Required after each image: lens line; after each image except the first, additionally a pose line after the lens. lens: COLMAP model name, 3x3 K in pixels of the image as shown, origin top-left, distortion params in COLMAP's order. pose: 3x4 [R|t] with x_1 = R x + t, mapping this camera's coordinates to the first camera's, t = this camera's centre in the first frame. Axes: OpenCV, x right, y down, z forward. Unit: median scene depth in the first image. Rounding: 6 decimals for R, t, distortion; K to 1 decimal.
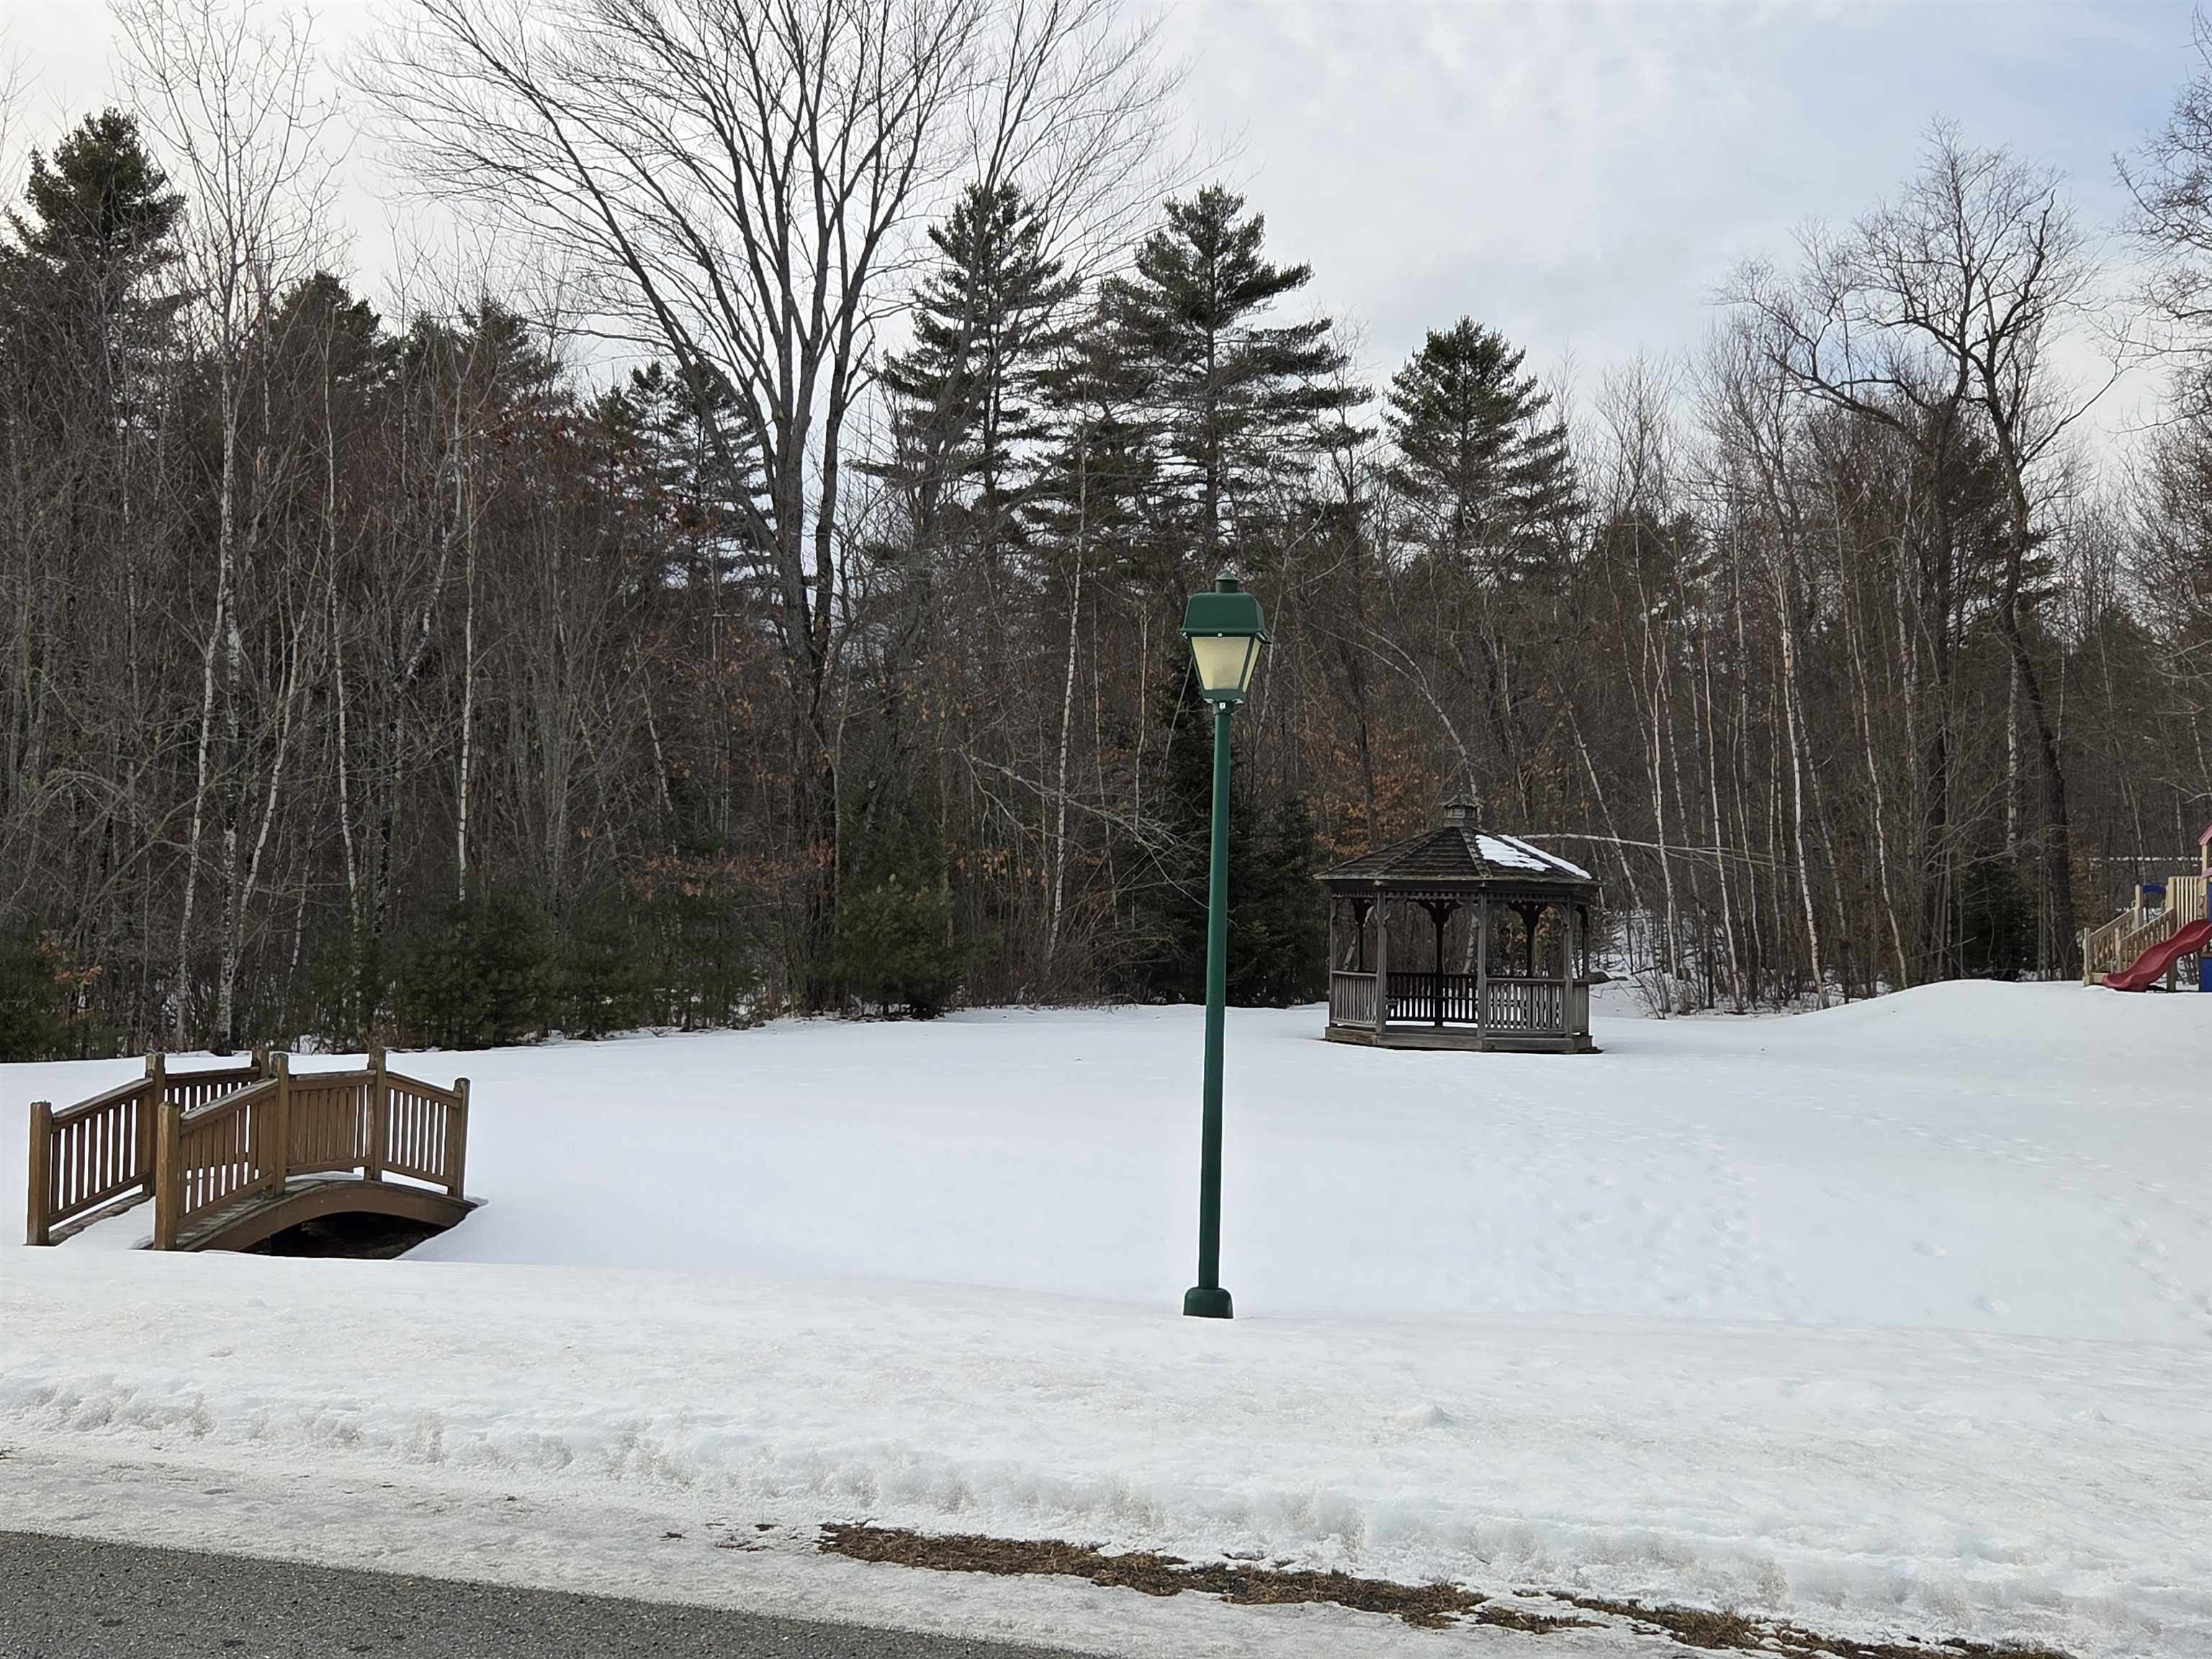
lens RADIAL K [[2212.3, 0, 1071.9], [0, 2212.3, 768.0], [0, 0, 1]] dist [0.078525, 0.000000]
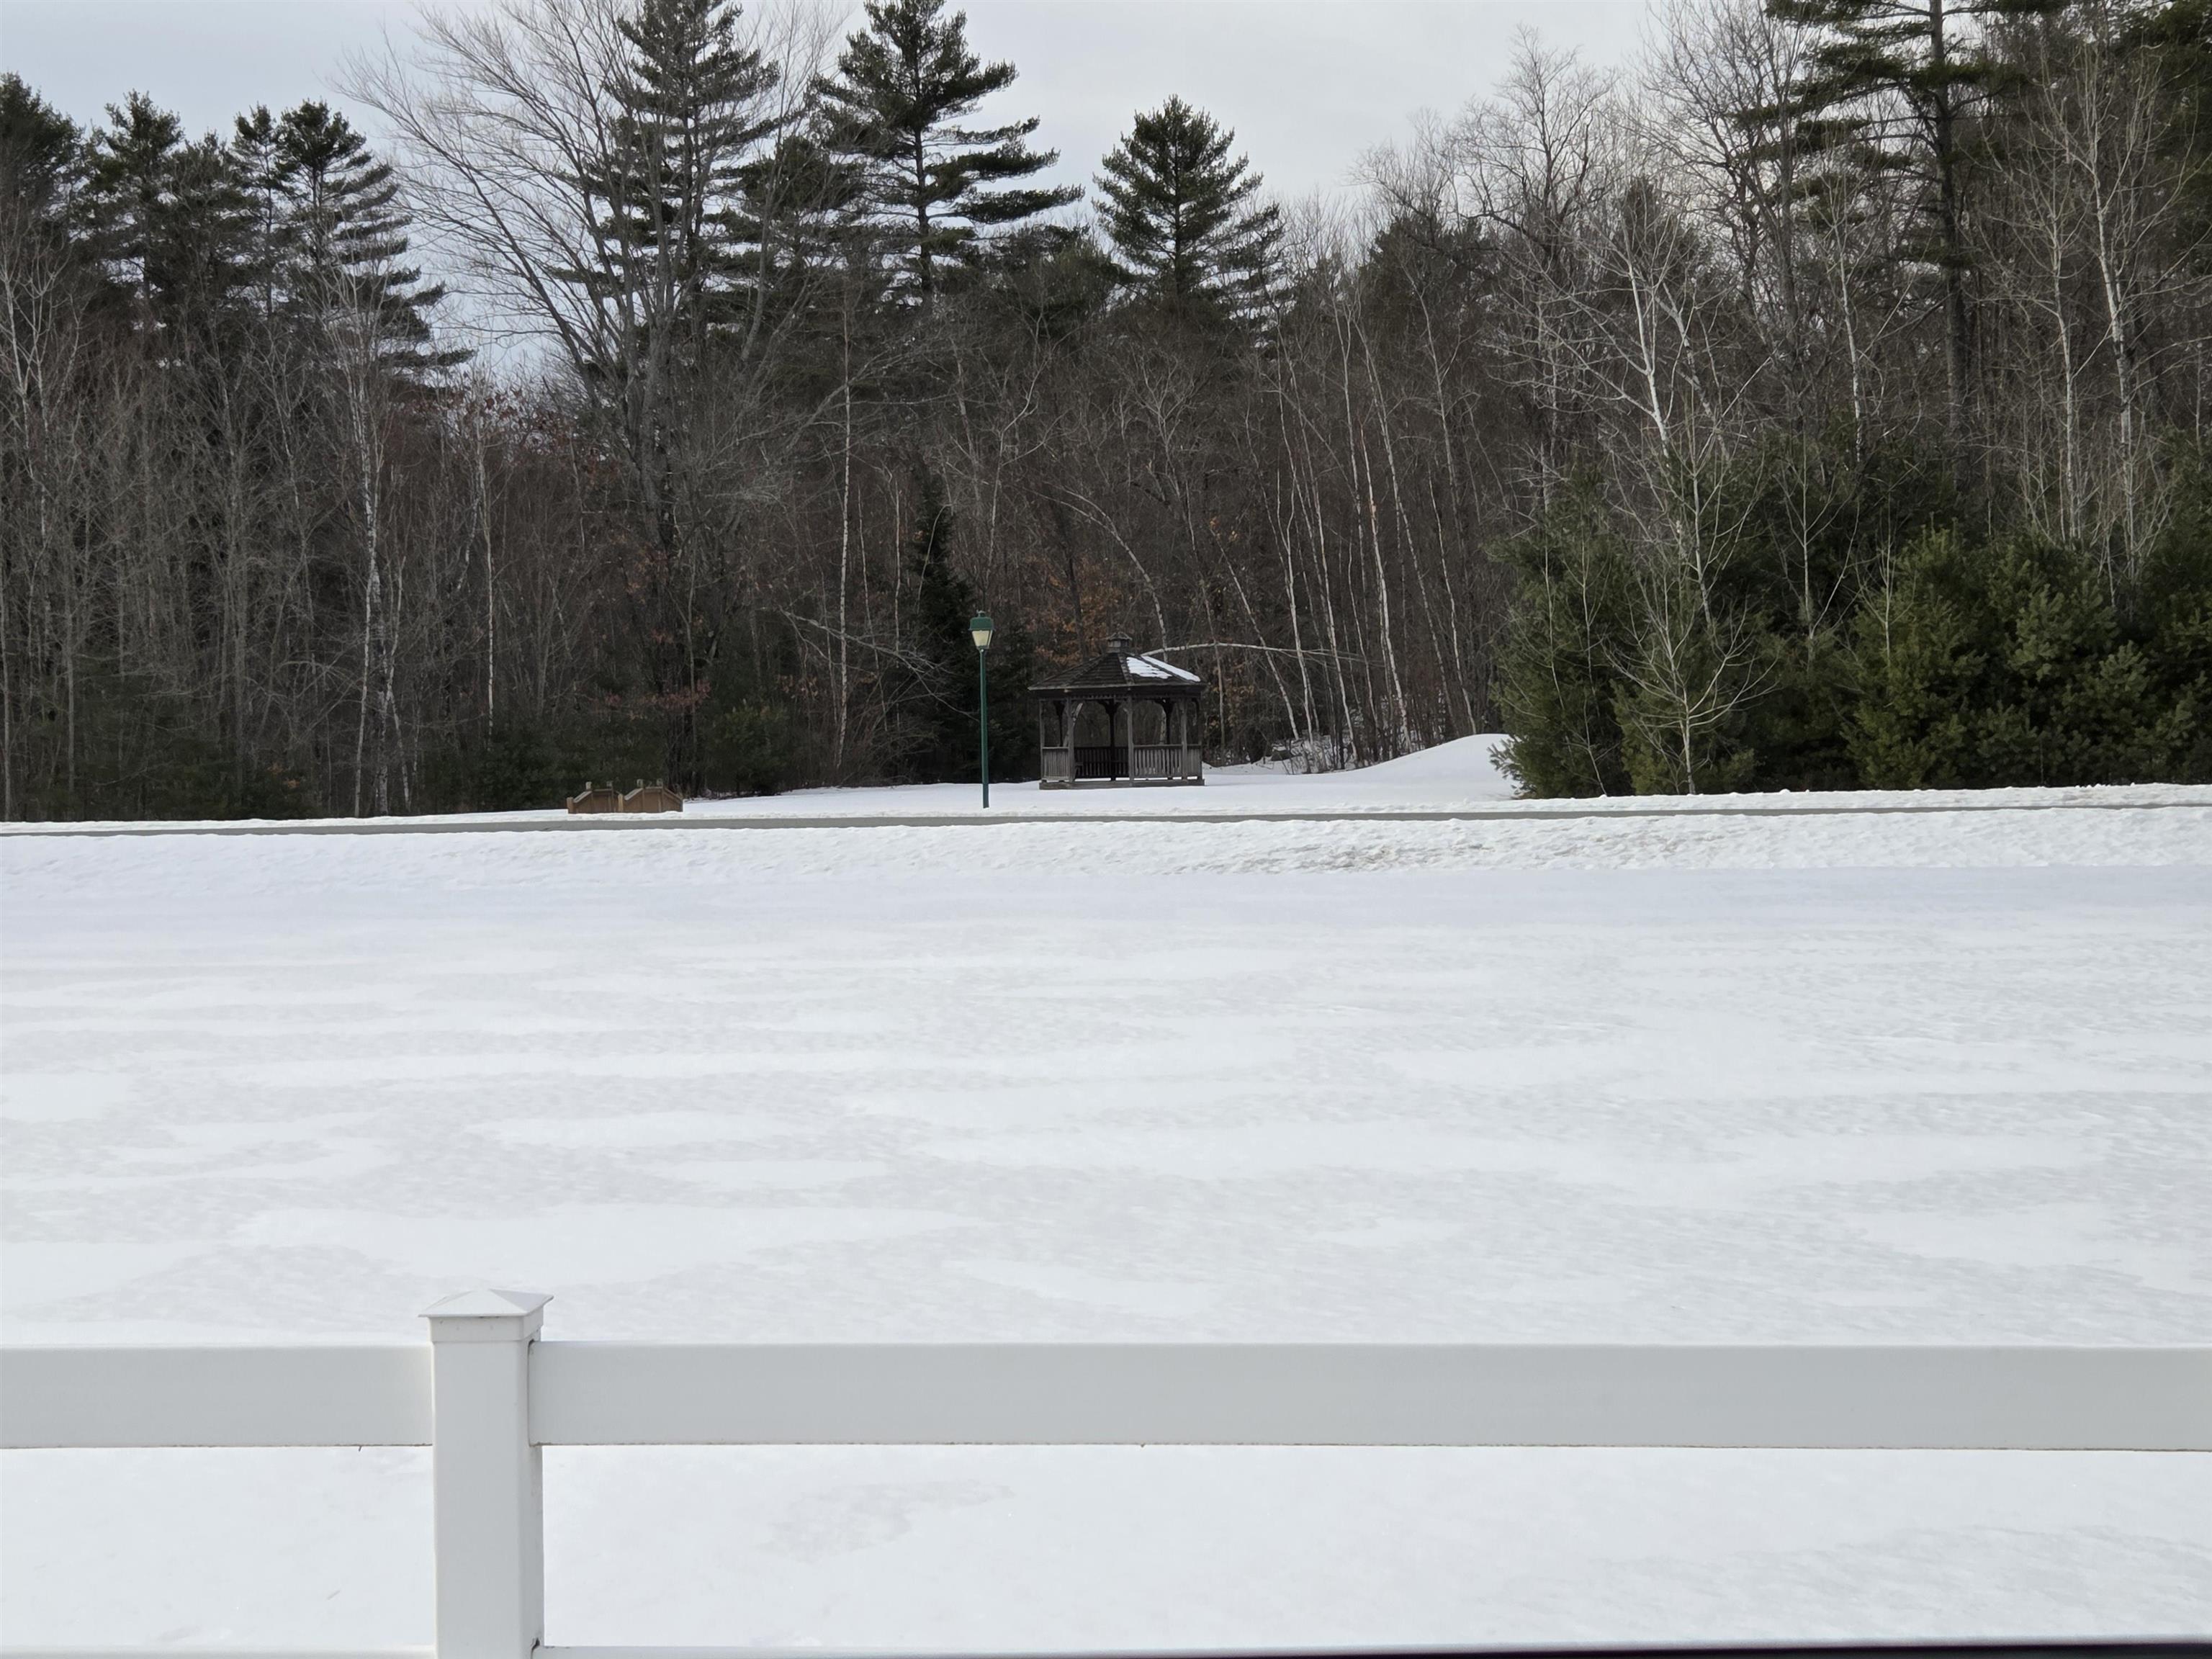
lens RADIAL K [[3446.1, 0, 1097.4], [0, 3446.1, 830.3], [0, 0, 1]] dist [0.018182, 0.000000]
pose [[0.992125, -0.053613, 0.113197, -0.048849], [0.042341, 0.994113, 0.099737, -0.036360], [-0.117877, -0.094159, 0.988554, -0.562772]]
